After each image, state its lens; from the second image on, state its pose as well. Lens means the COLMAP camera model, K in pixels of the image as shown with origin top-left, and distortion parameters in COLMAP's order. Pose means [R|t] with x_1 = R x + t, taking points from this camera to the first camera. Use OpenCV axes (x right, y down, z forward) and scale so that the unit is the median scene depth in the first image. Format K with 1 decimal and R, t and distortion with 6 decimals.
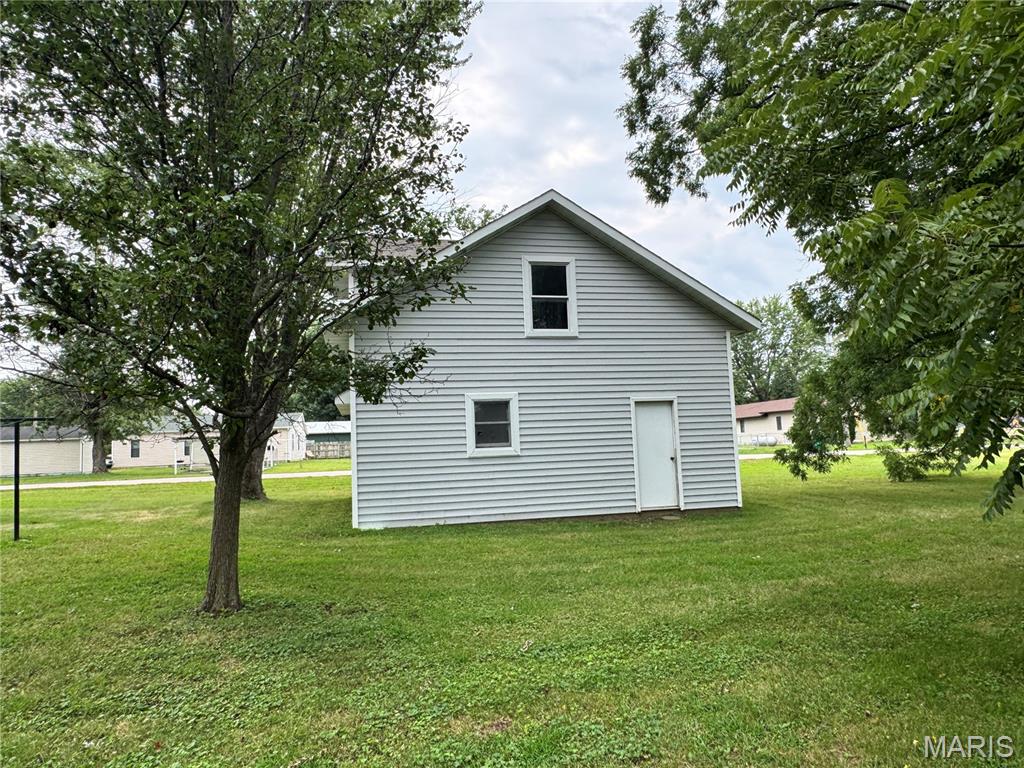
lens RADIAL K [[657.2, 0, 512.0], [0, 657.2, 384.0], [0, 0, 1]] dist [-0.000094, -0.000390]
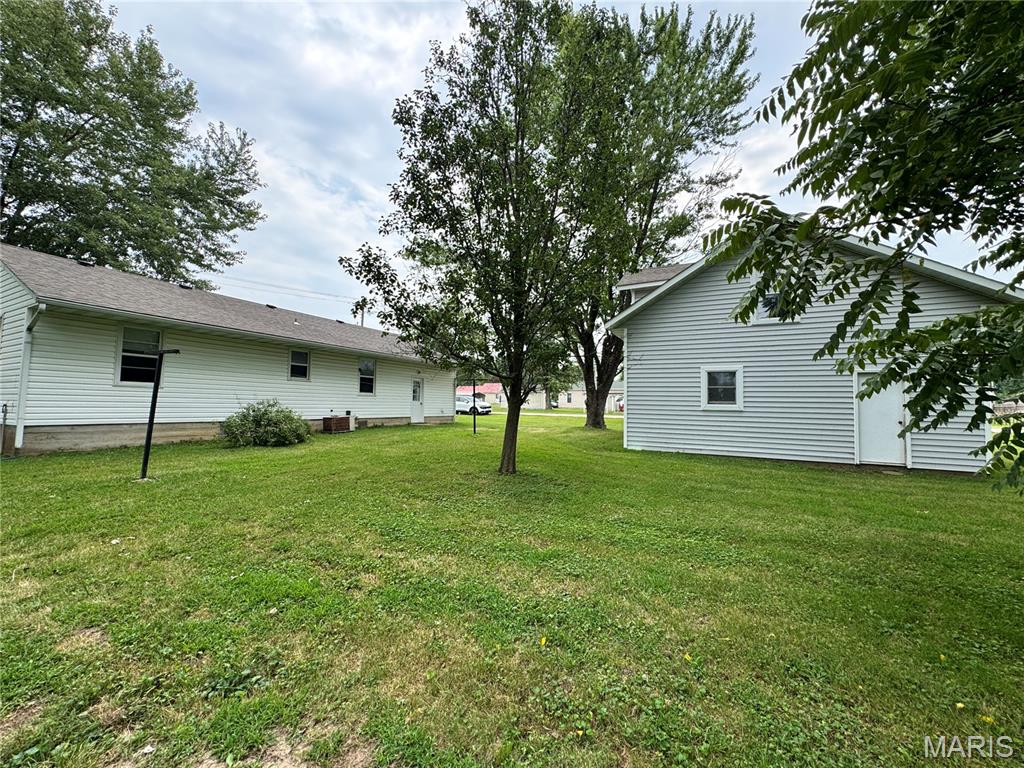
lens RADIAL K [[408.4, 0, 512.0], [0, 408.4, 384.0], [0, 0, 1]] dist [-0.002494, -0.000060]
pose [[0.771355, 0.021828, -0.636031, 0.185547], [0.011341, 0.998781, 0.048031, 0.004431], [0.636304, -0.044262, 0.770167, 0.024720]]
